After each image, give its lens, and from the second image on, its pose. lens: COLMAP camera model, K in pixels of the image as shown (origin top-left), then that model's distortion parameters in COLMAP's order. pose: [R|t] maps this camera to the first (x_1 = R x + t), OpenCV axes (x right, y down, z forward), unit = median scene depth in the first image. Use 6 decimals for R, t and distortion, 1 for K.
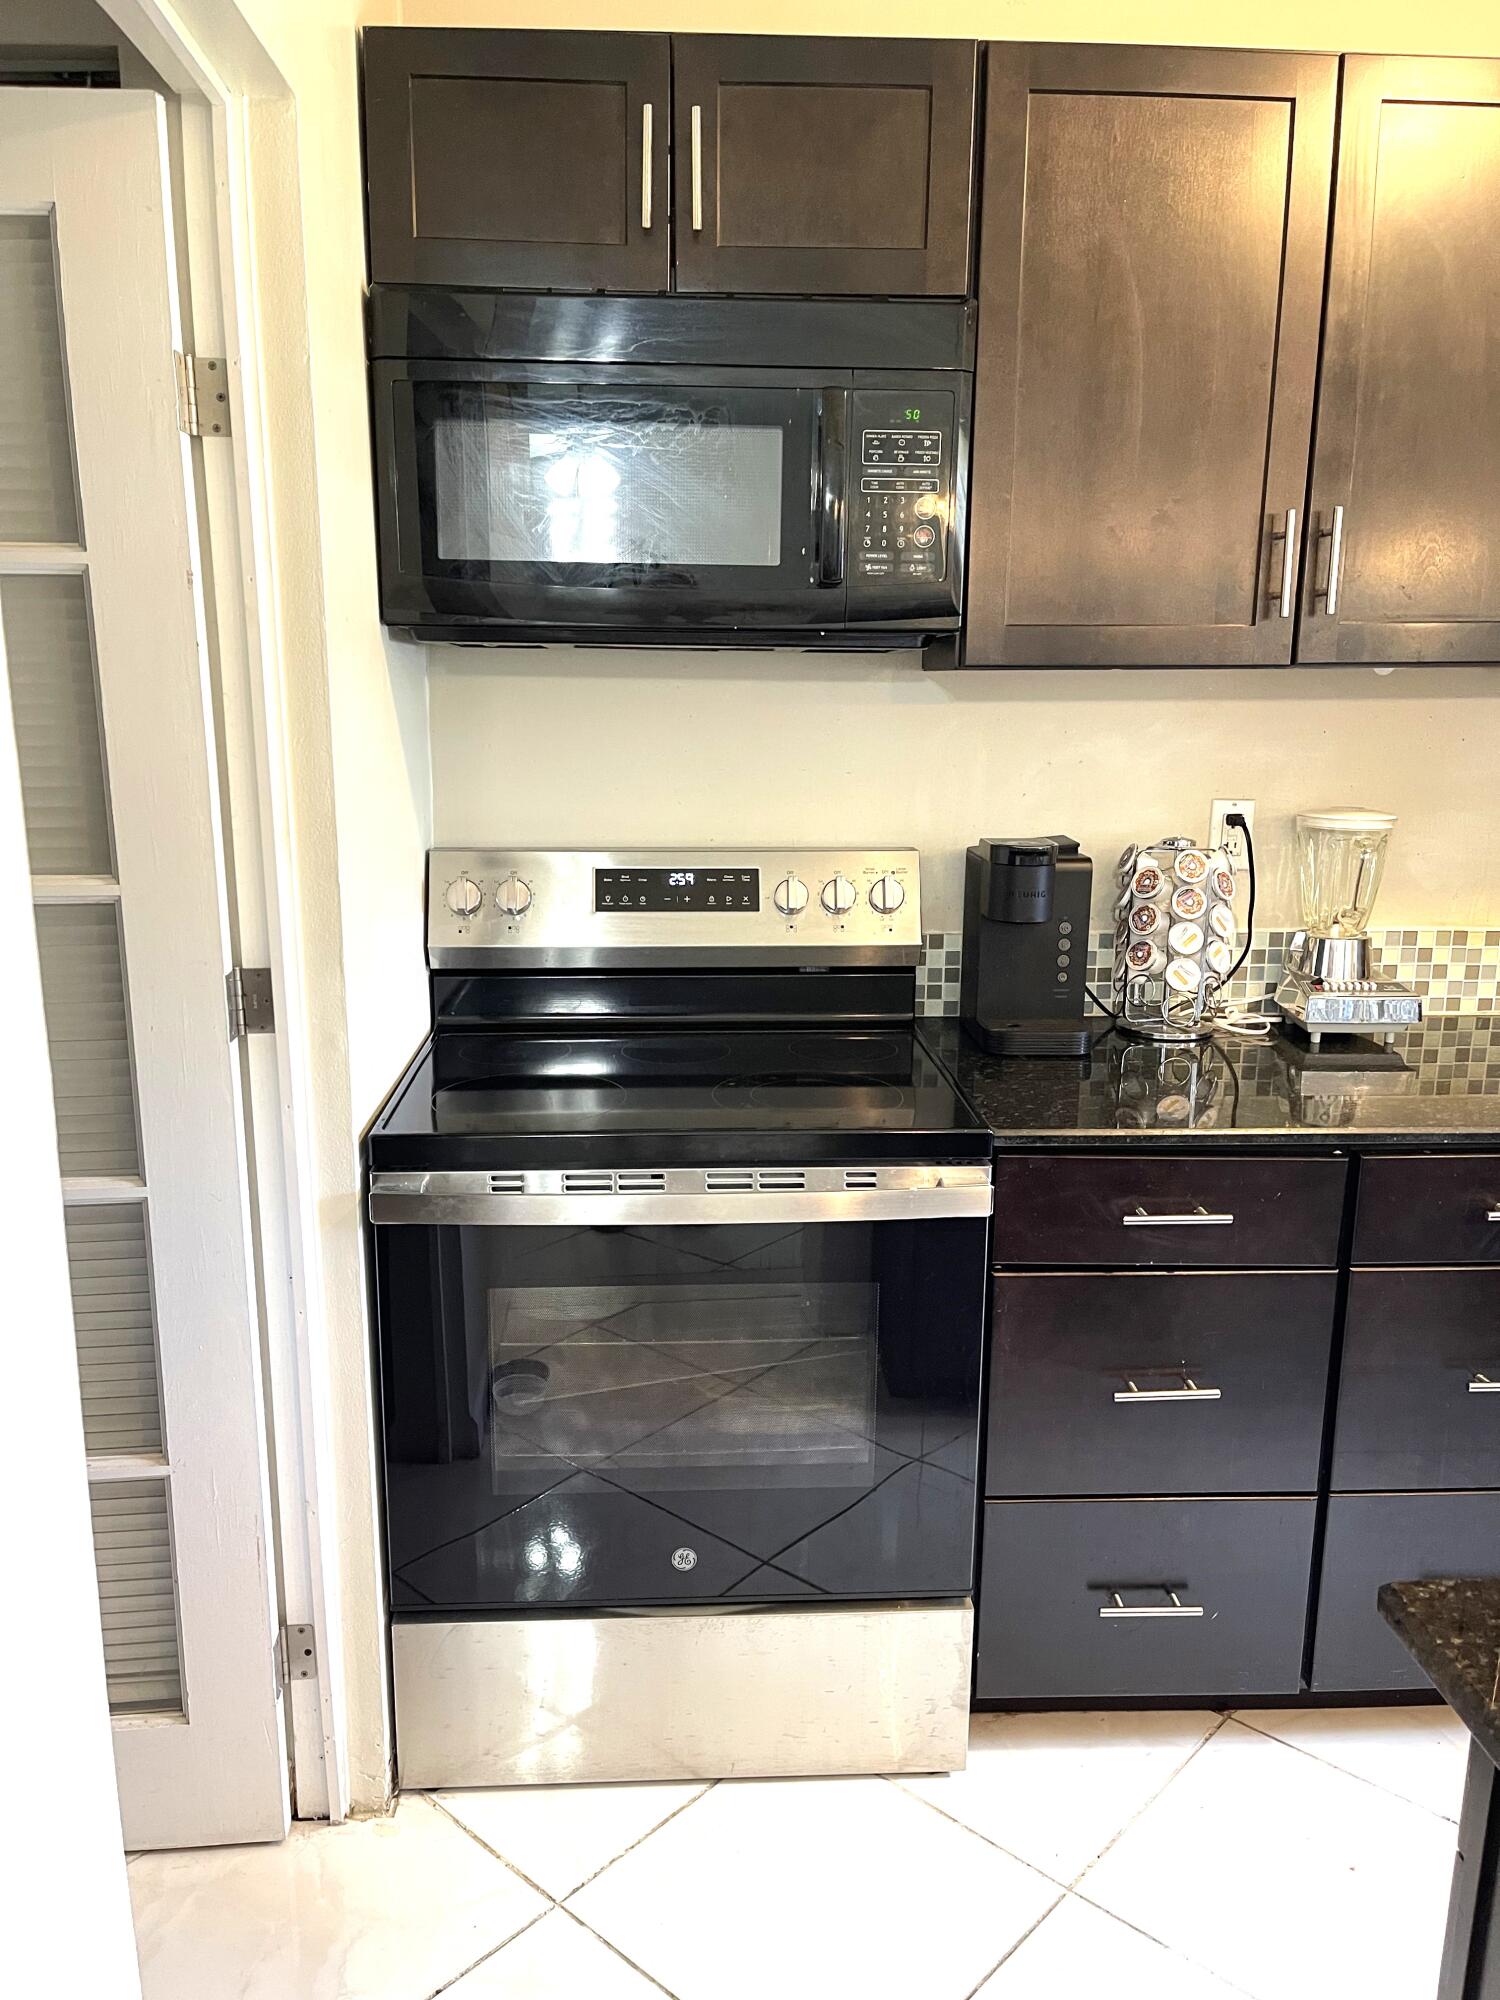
lens RADIAL K [[1517.3, 0, 711.0], [0, 1517.3, 1027.8], [0, 0, 1]] dist [0.009825, -0.003326]
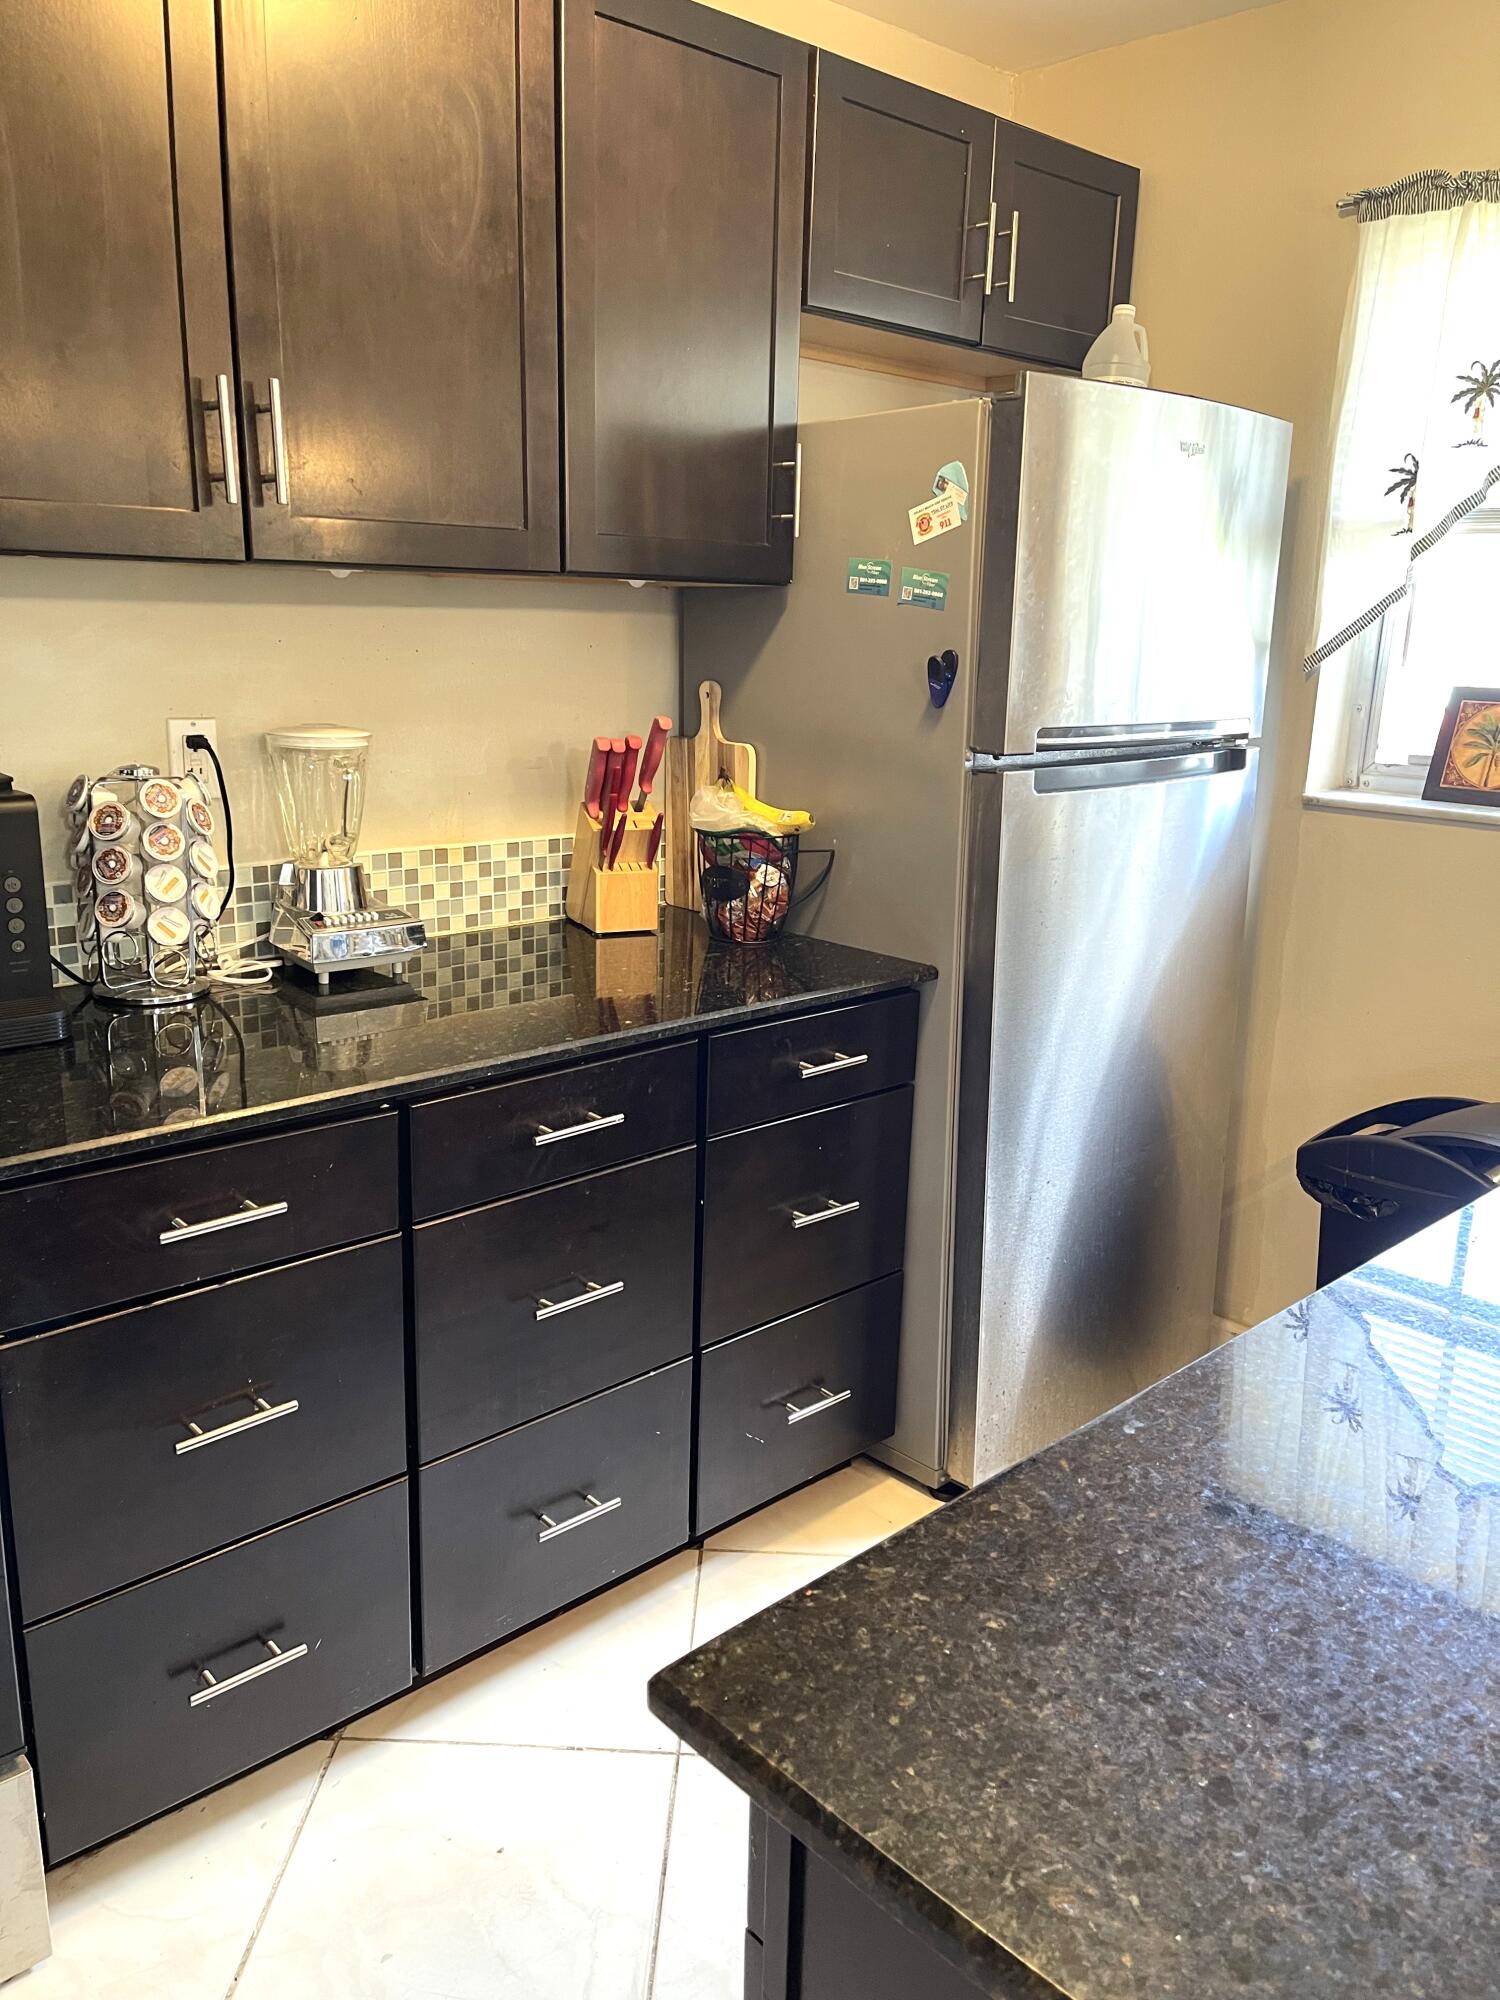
lens RADIAL K [[1511.9, 0, 739.0], [0, 1511.9, 999.5], [0, 0, 1]] dist [0.036797, -0.037351]
pose [[0.758094, -0.143238, 0.636220, 0.006119], [0.123195, 0.989470, 0.075974, -0.019585], [-0.640403, 0.020783, 0.767757, 0.142790]]
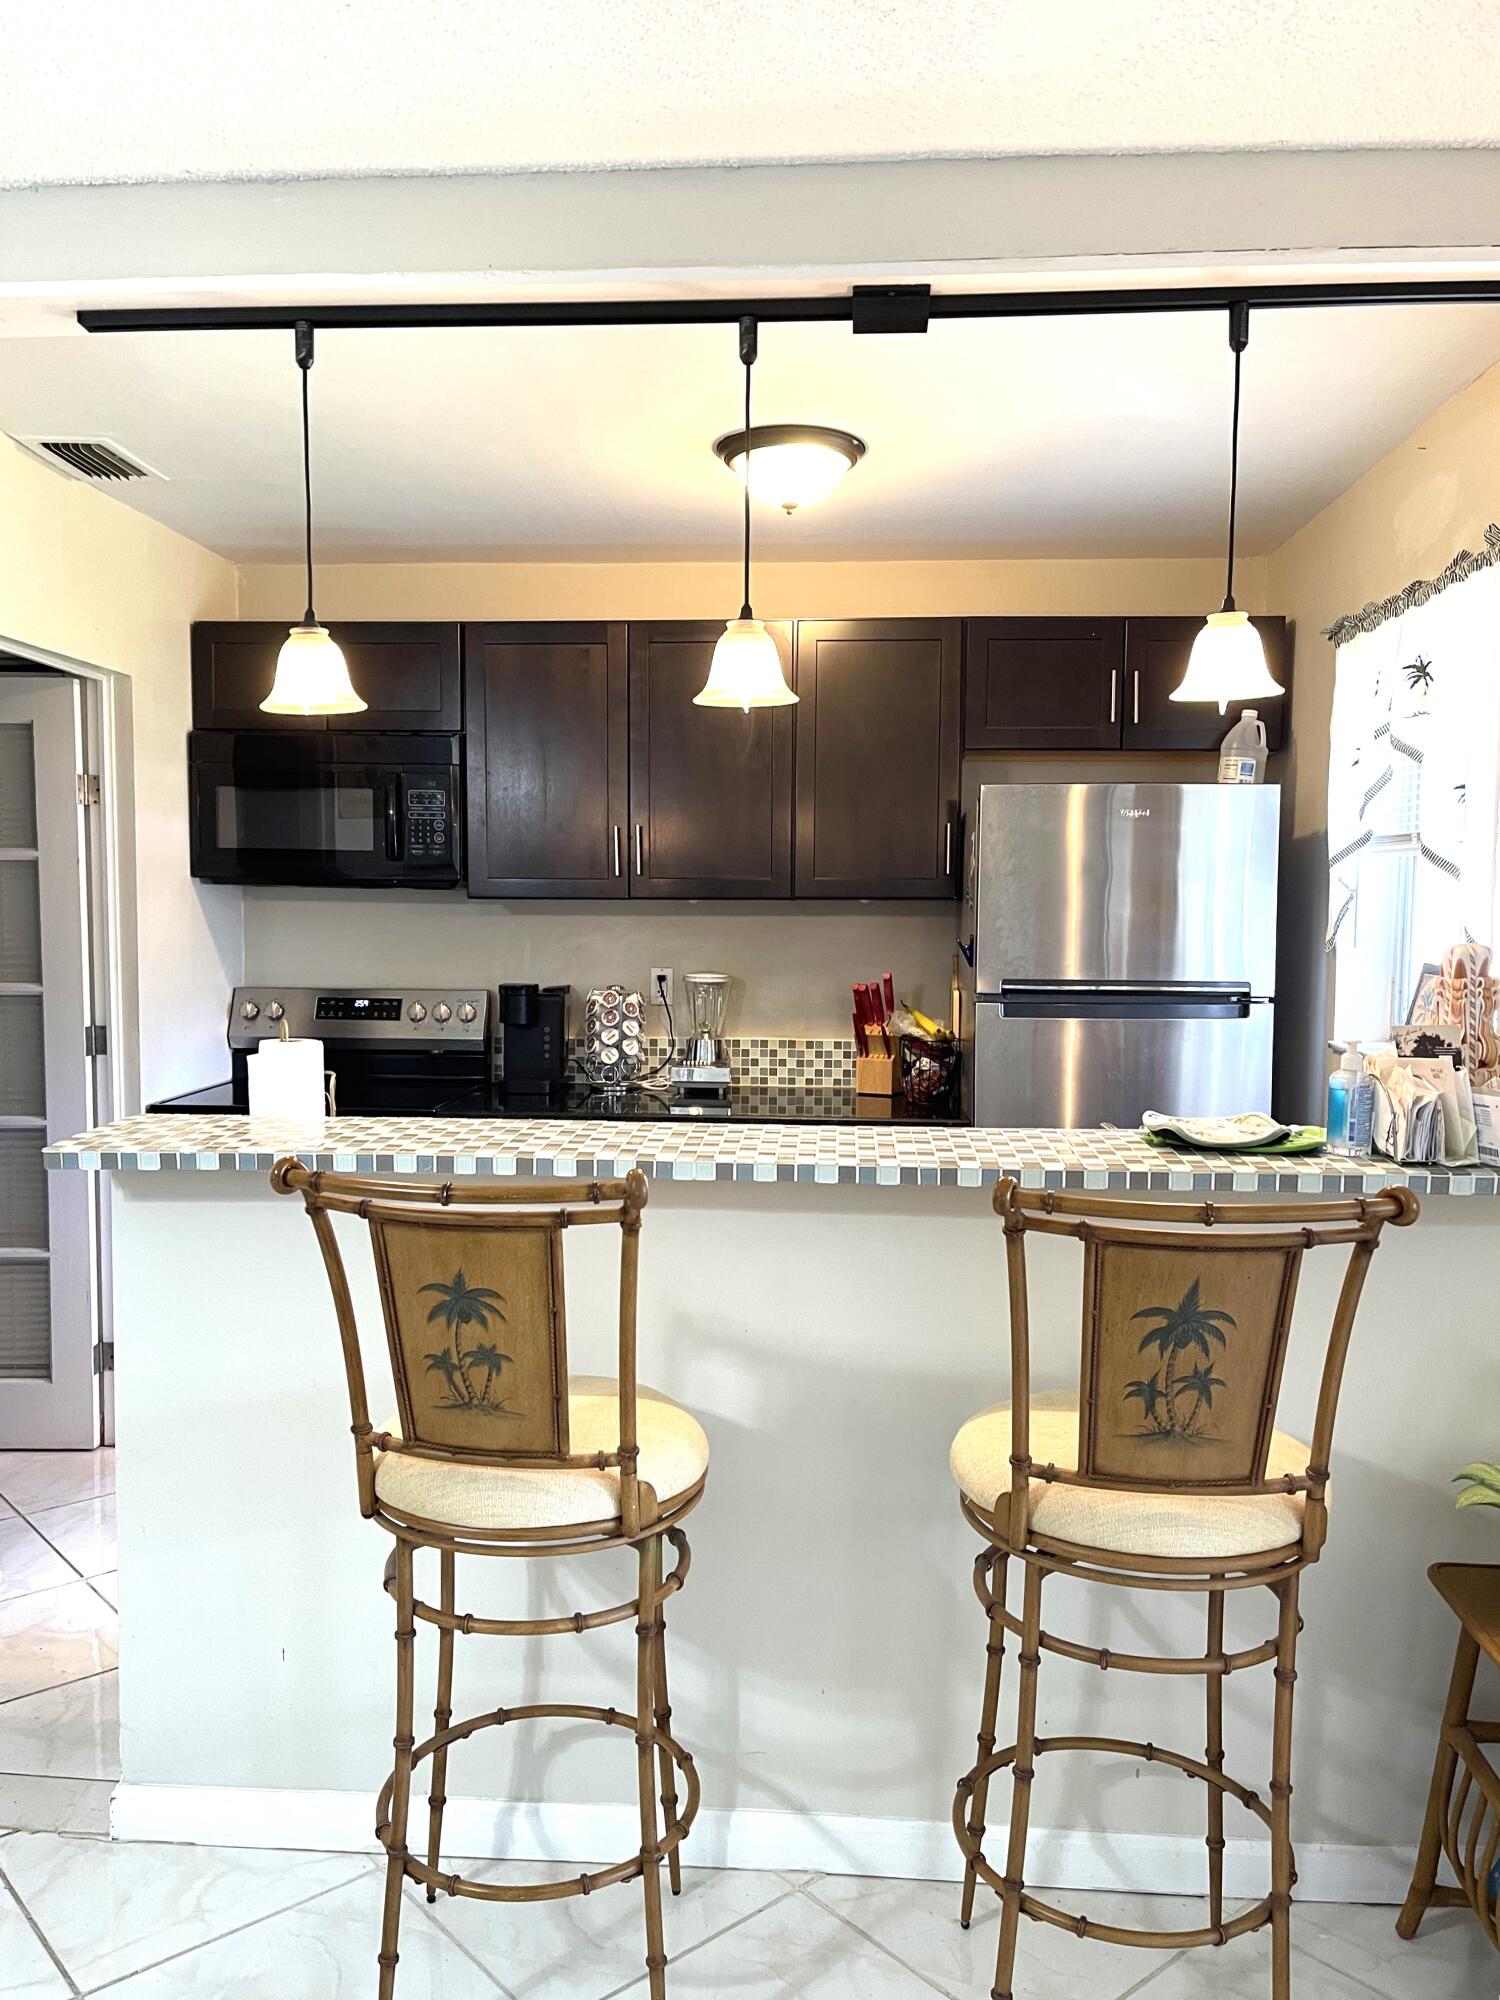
lens RADIAL K [[1570.4, 0, 733.7], [0, 1570.4, 1029.5], [0, 0, 1]] dist [0.091750, -0.178317]
pose [[0.993757, 0.014235, -0.110652, 0.678663], [-0.030046, 0.989329, -0.142570, 0.208379], [0.107442, 0.145005, 0.983580, -0.927749]]
